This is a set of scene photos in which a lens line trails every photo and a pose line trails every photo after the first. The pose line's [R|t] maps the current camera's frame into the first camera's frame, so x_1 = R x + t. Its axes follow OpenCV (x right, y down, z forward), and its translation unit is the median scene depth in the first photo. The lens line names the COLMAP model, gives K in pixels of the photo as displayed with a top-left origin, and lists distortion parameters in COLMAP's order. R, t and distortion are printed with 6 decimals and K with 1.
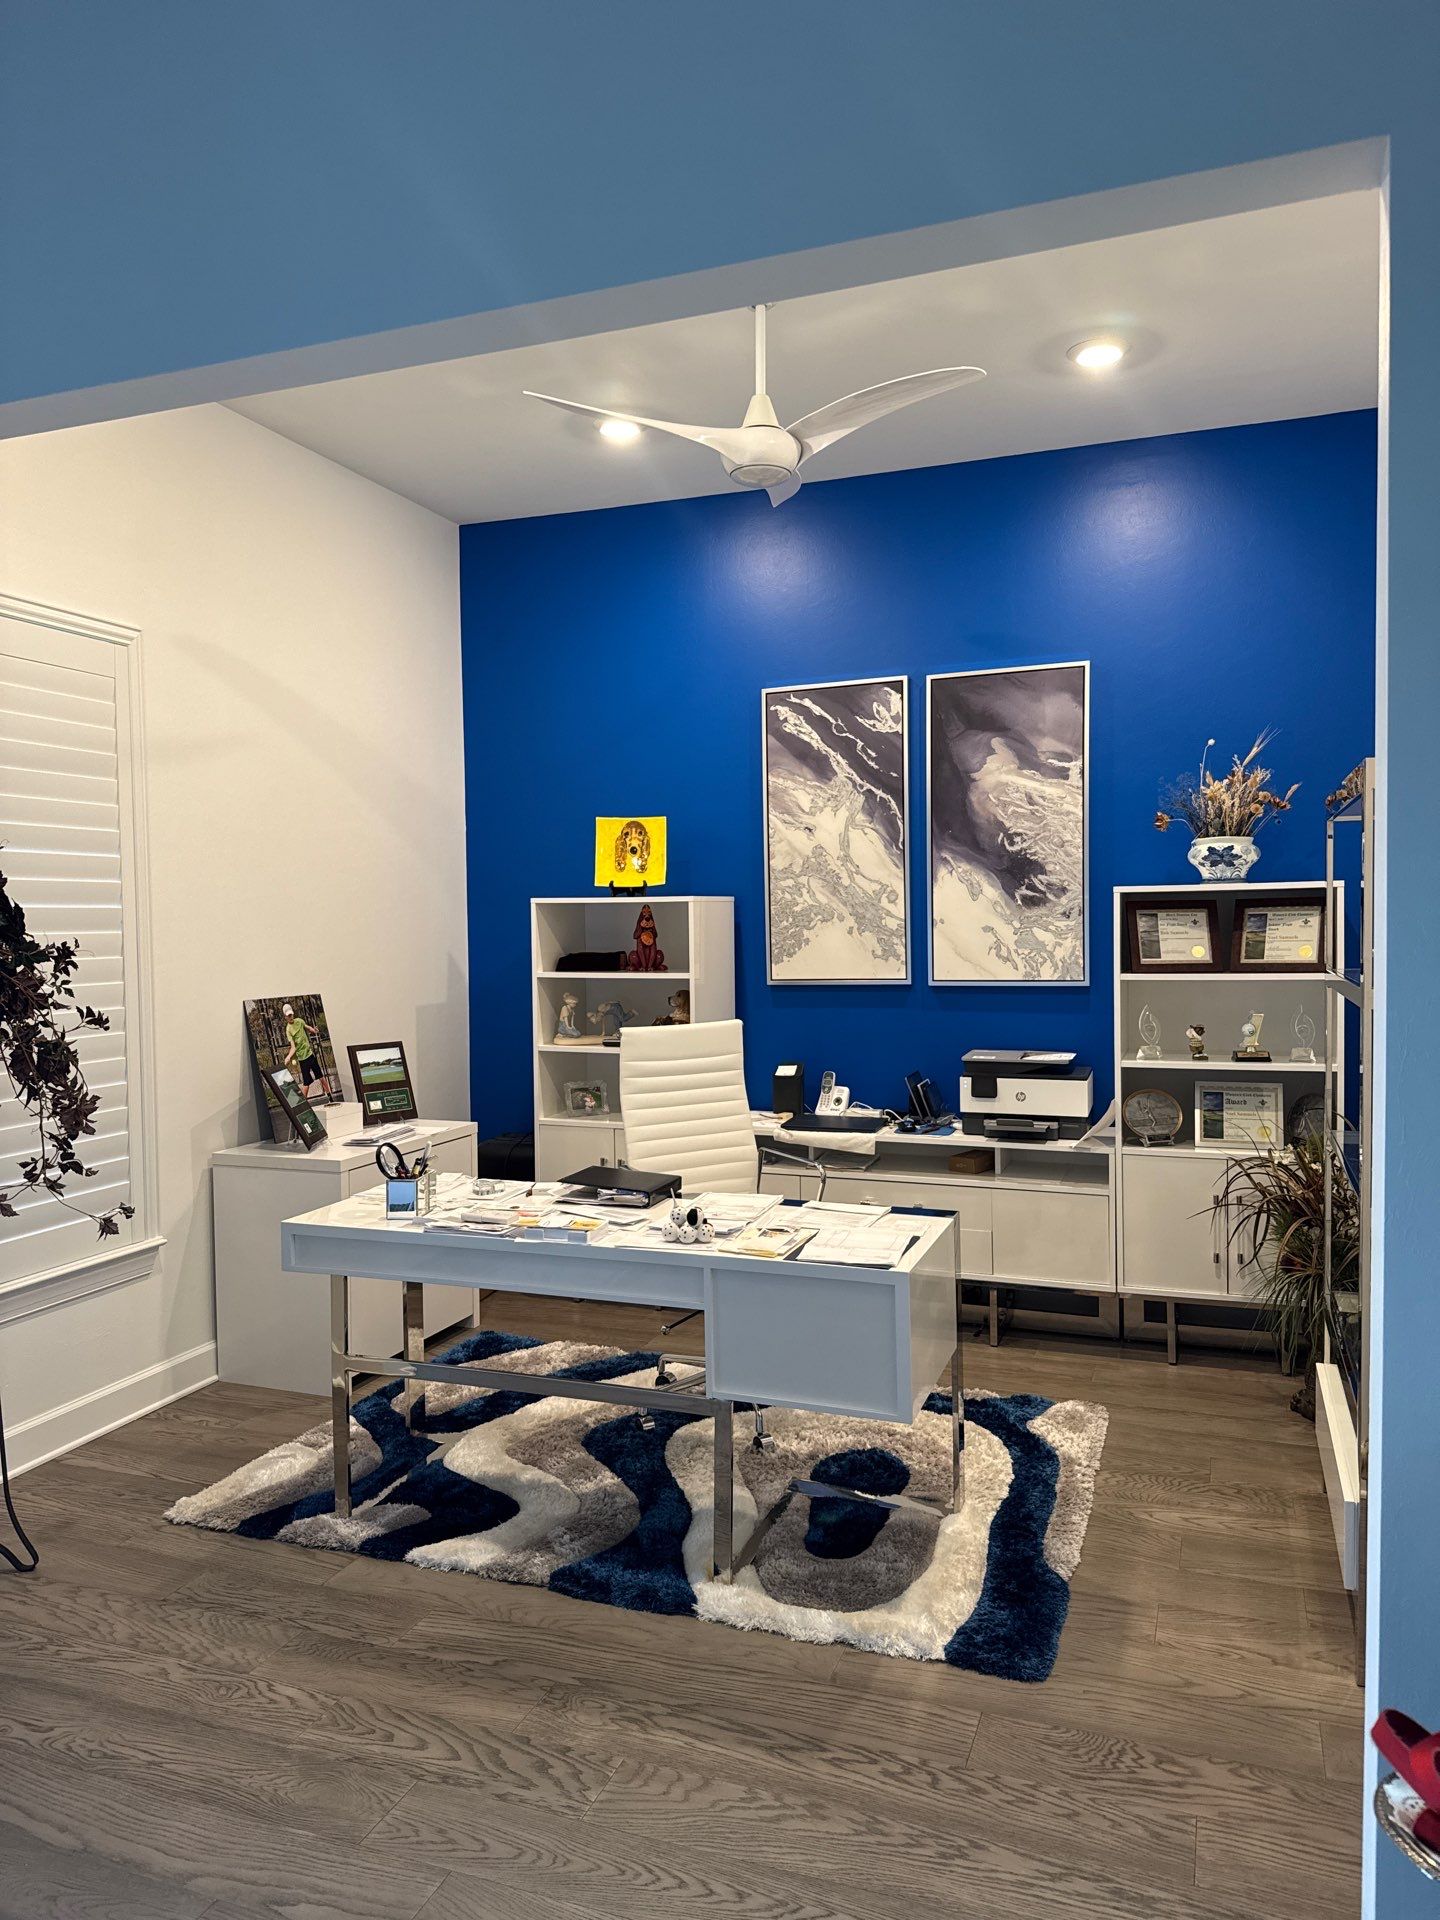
lens RADIAL K [[1146.1, 0, 720.0], [0, 1146.1, 960.0], [0, 0, 1]] dist [-0.101707, -0.000346]
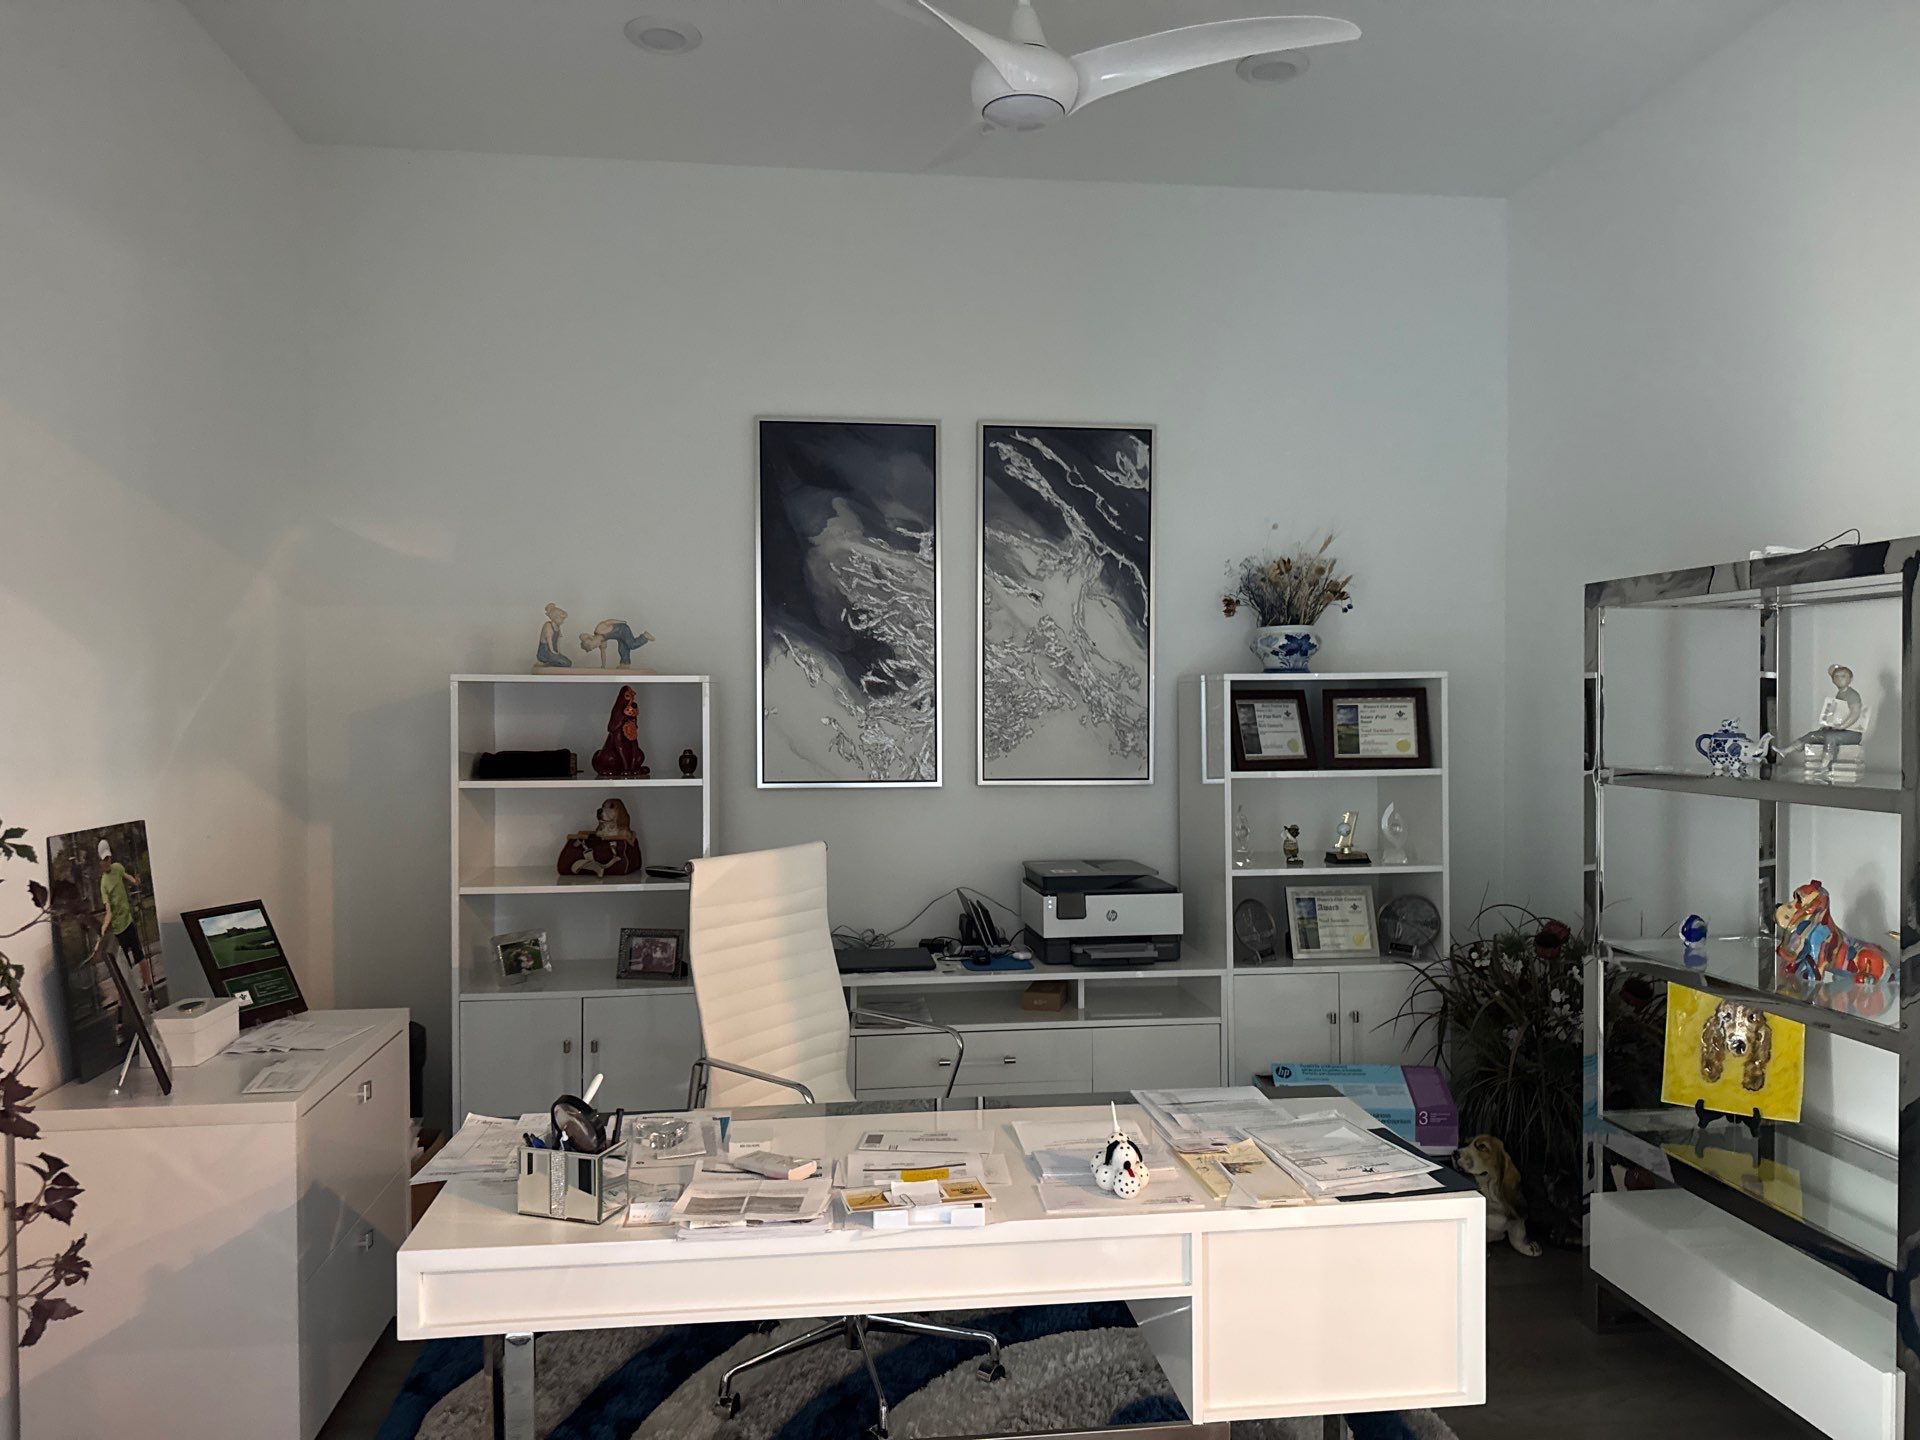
lens RADIAL K [[1355.0, 0, 959.4], [0, 1355.0, 631.3], [0, 0, 1]] dist [-0.011084, -0.001203]
pose [[0.858325, 0.040793, 0.511483, -0.364980], [0.007550, 0.995723, -0.092083, -0.000982], [-0.513052, 0.082899, 0.854345, 0.161205]]
